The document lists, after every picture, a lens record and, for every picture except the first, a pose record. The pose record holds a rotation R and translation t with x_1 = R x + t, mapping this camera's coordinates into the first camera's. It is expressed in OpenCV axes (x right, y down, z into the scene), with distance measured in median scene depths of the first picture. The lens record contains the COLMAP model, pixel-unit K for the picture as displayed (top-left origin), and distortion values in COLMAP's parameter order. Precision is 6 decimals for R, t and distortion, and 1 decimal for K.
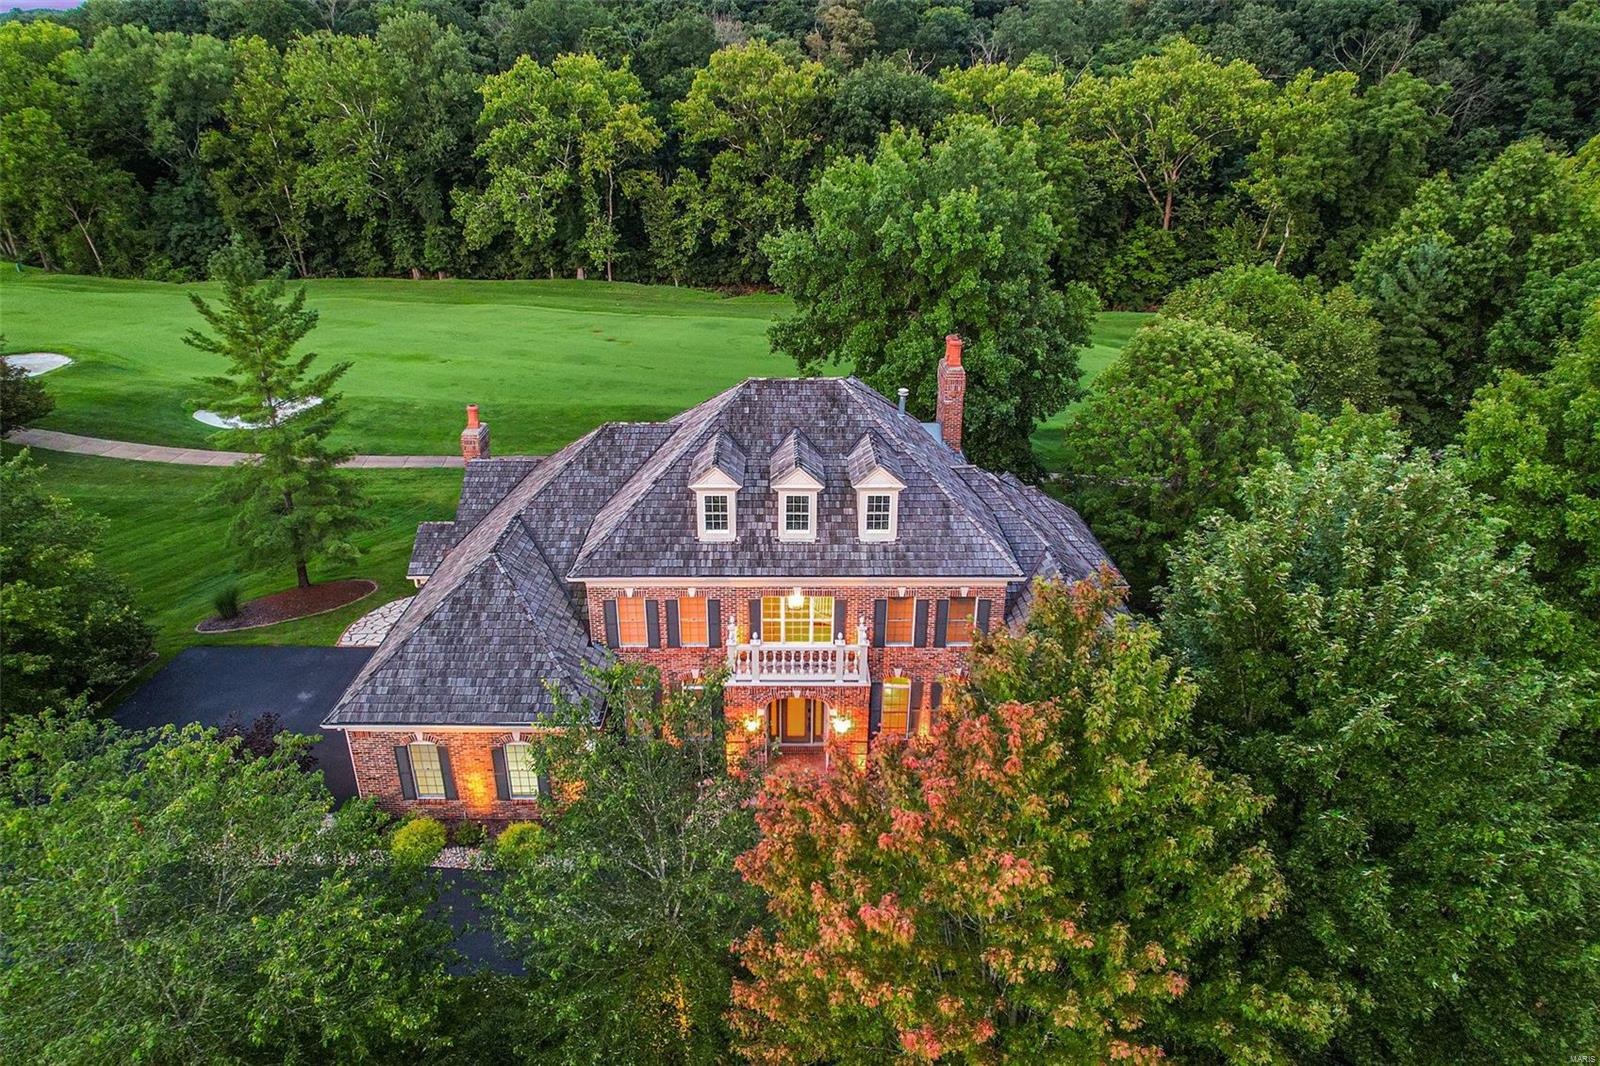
lens RADIAL K [[1020.0, 0, 803.4], [0, 1020.0, 539.7], [0, 0, 1]] dist [-0.076110, 0.069701]
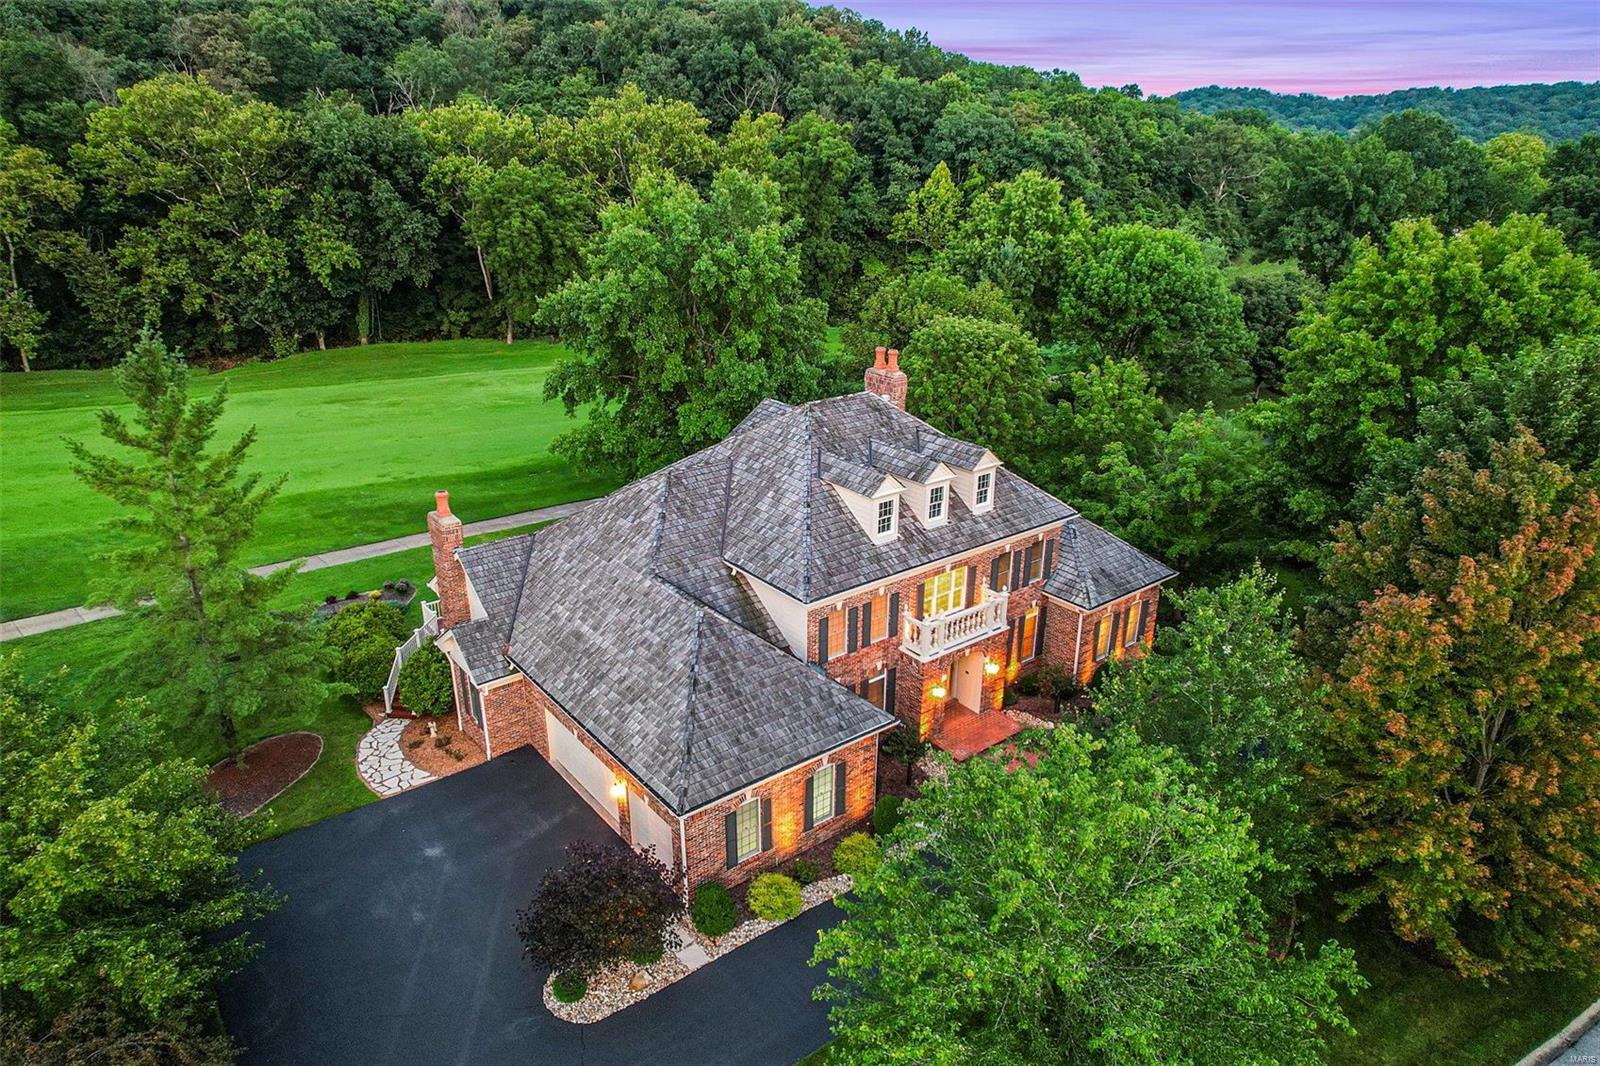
lens RADIAL K [[1020.0, 0, 803.4], [0, 1020.0, 539.7], [0, 0, 1]] dist [-0.076110, 0.069701]
pose [[0.796777, -0.225237, 0.560727, -0.205315], [0.241344, 0.969329, 0.046425, -0.019596], [-0.553986, 0.098338, 0.826698, 0.030946]]
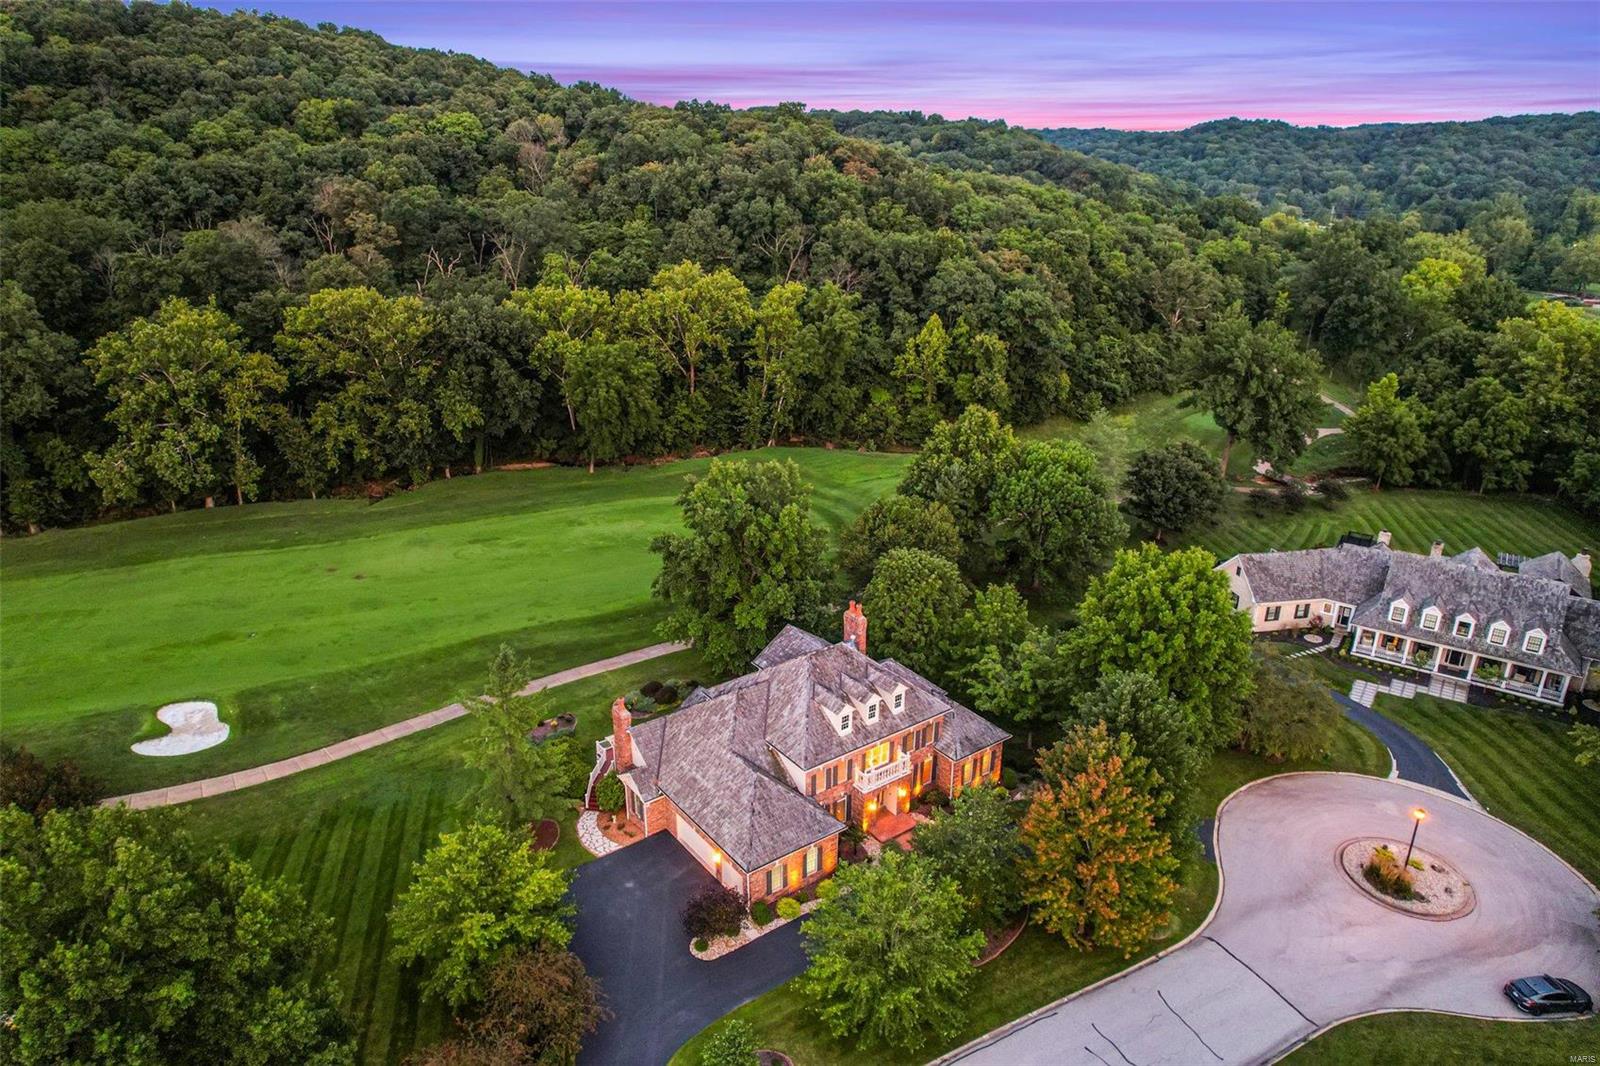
lens RADIAL K [[1020.0, 0, 803.4], [0, 1020.0, 539.7], [0, 0, 1]] dist [-0.076110, 0.069701]
pose [[0.812927, -0.213164, 0.541950, -0.338857], [0.232297, 0.972054, 0.033889, -0.135527], [-0.534029, 0.098344, 0.839727, -0.234849]]
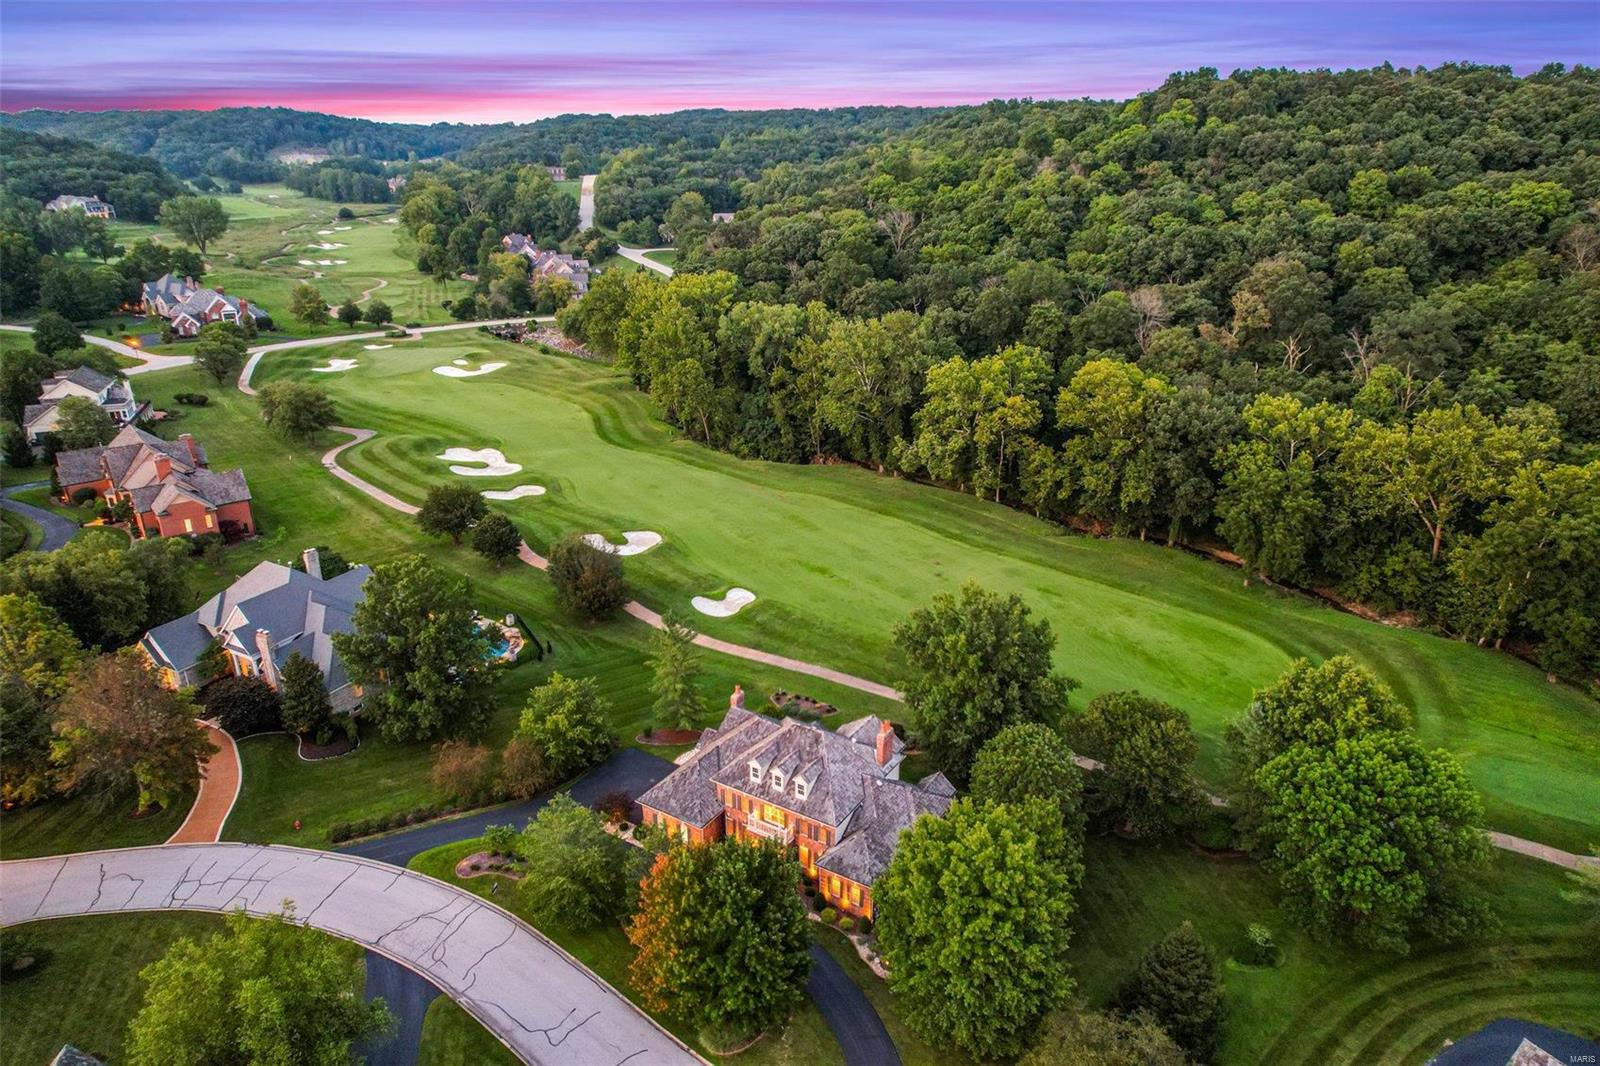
lens RADIAL K [[1020.0, 0, 803.4], [0, 1020.0, 539.7], [0, 0, 1]] dist [-0.076110, 0.069701]
pose [[0.837220, 0.192484, -0.511872, 0.372580], [-0.211366, 0.977165, 0.021742, -0.206090], [0.504368, 0.089990, 0.858787, -0.408323]]
